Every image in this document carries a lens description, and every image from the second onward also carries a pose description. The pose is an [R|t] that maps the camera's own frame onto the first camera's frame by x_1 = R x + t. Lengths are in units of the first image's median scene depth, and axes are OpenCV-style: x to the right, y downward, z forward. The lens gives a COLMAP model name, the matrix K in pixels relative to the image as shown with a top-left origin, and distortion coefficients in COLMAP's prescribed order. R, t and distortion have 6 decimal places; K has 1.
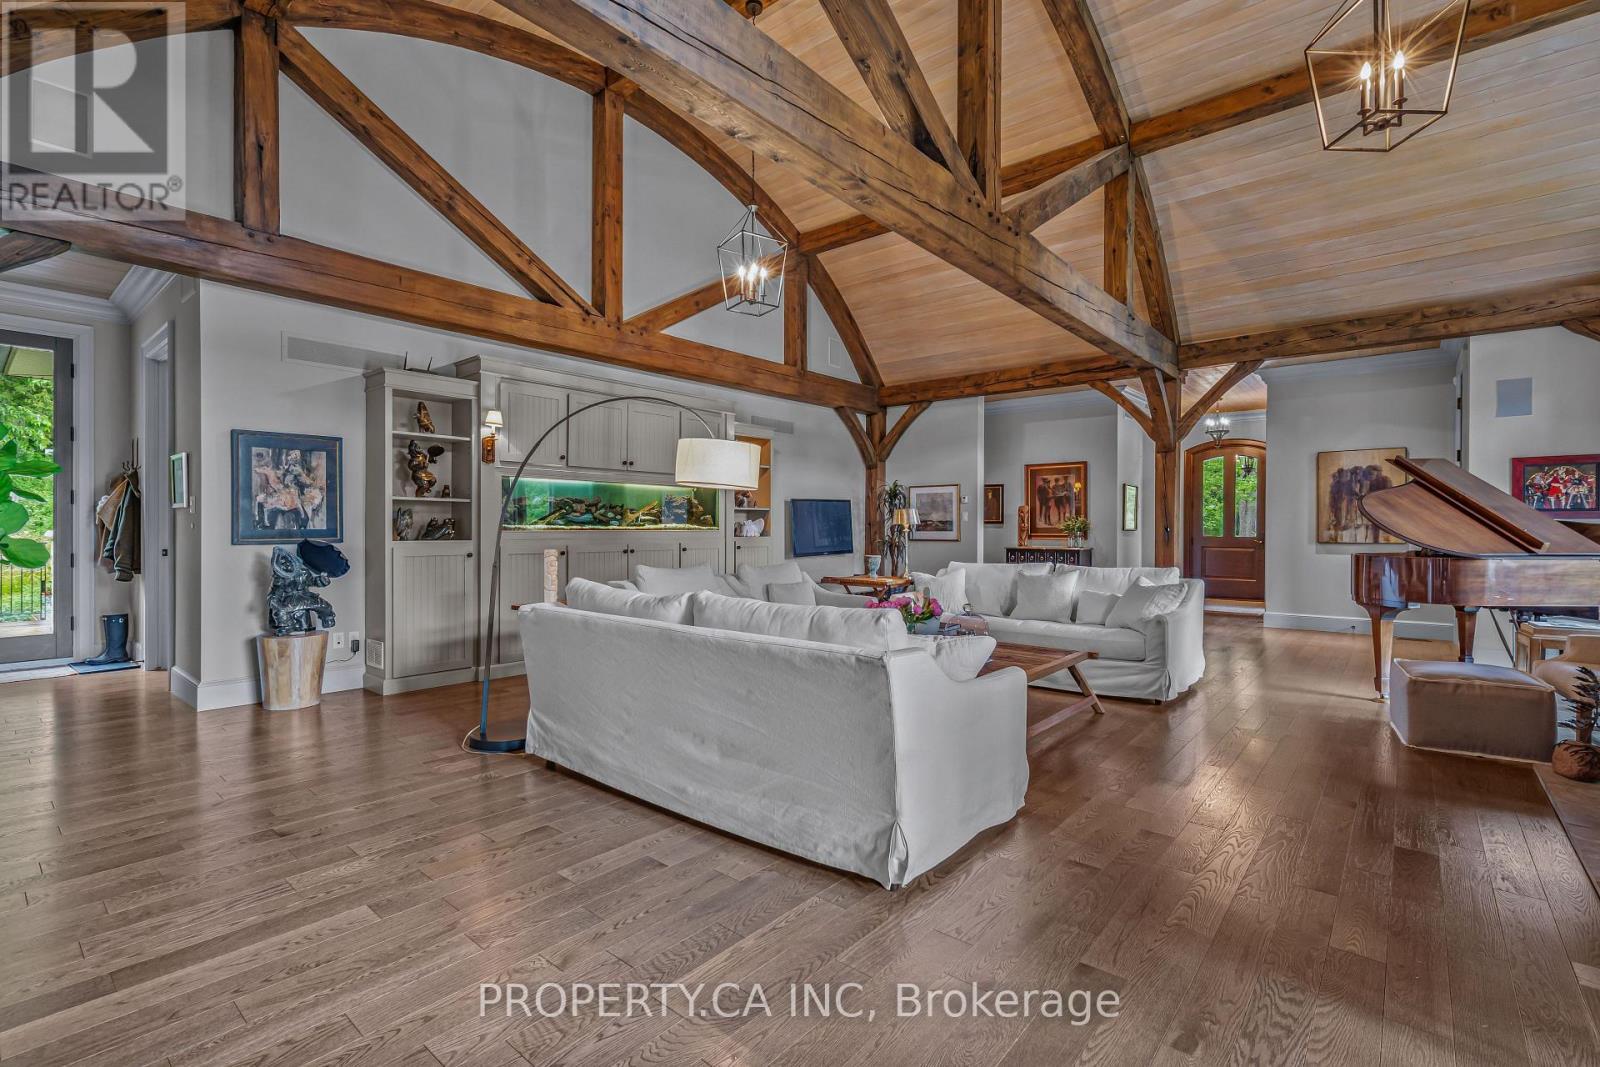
lens RADIAL K [[731.9, 0, 805.0], [0, 731.9, 528.9], [0, 0, 1]] dist [-0.002564, 0.002113]
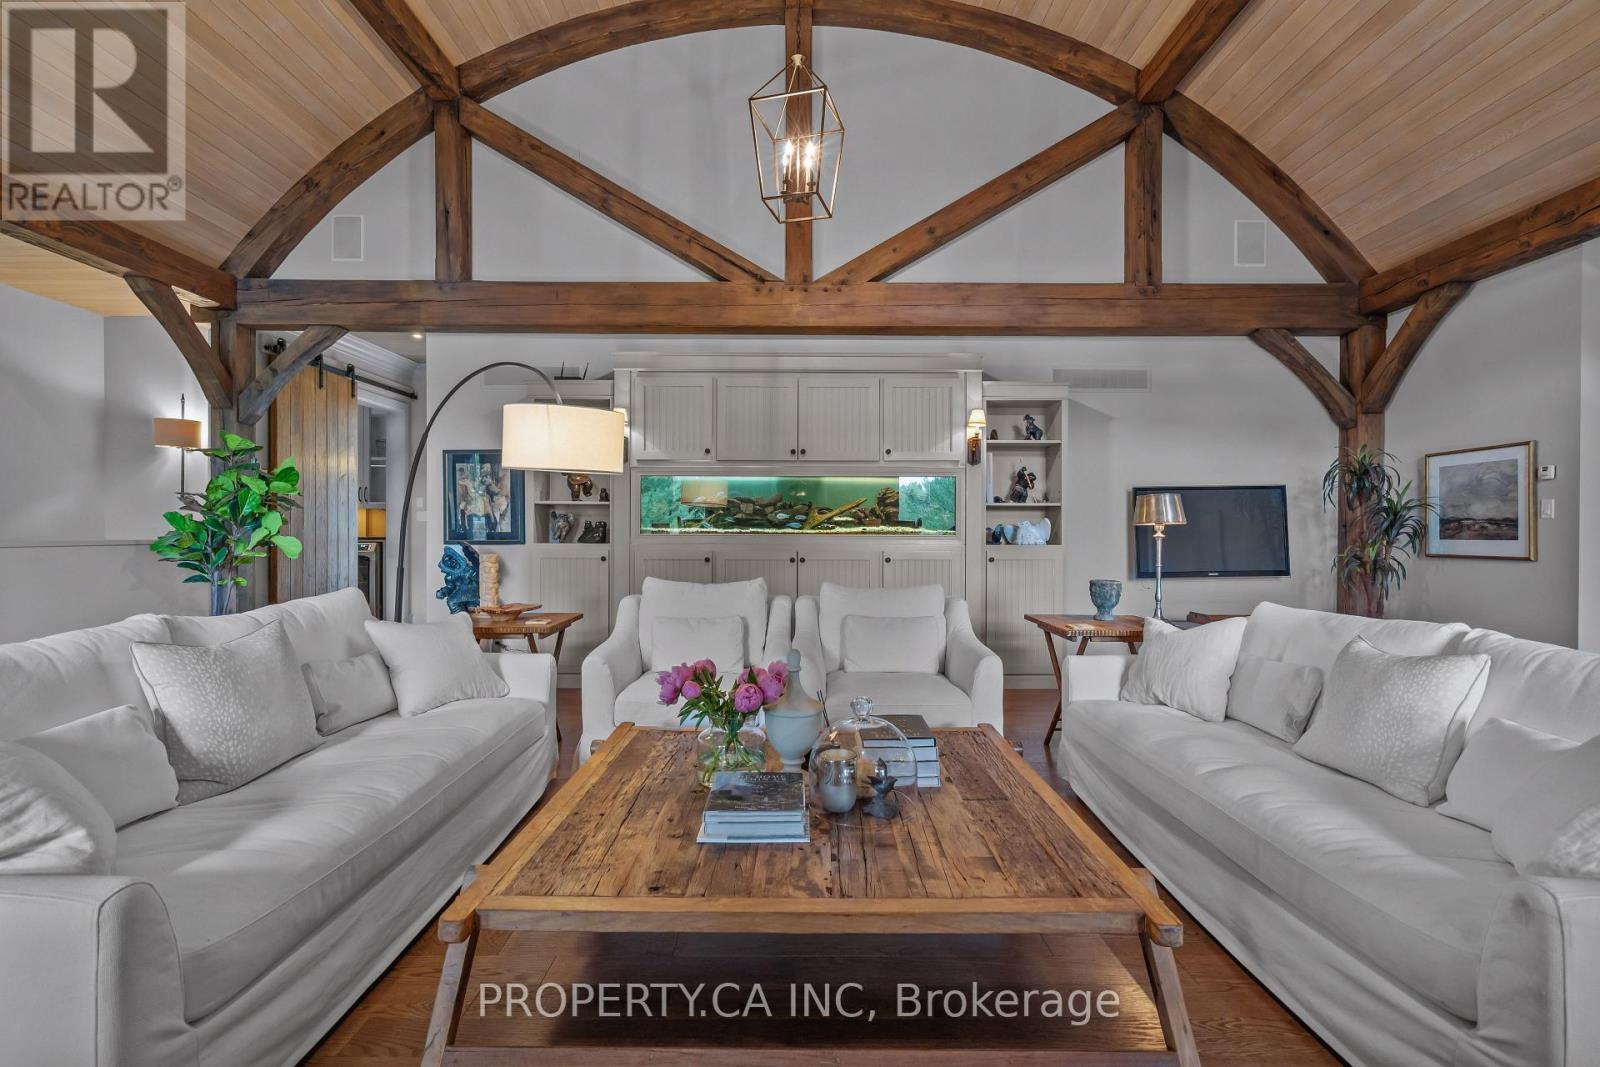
lens RADIAL K [[731.9, 0, 800.2], [0, 731.9, 532.8], [0, 0, 1]] dist [-0.002564, 0.002113]
pose [[0.644250, 0.002788, -0.764810, 0.327439], [-0.003311, 0.999994, 0.000857, -0.000445], [0.764807, 0.001980, 0.644256, 0.406153]]
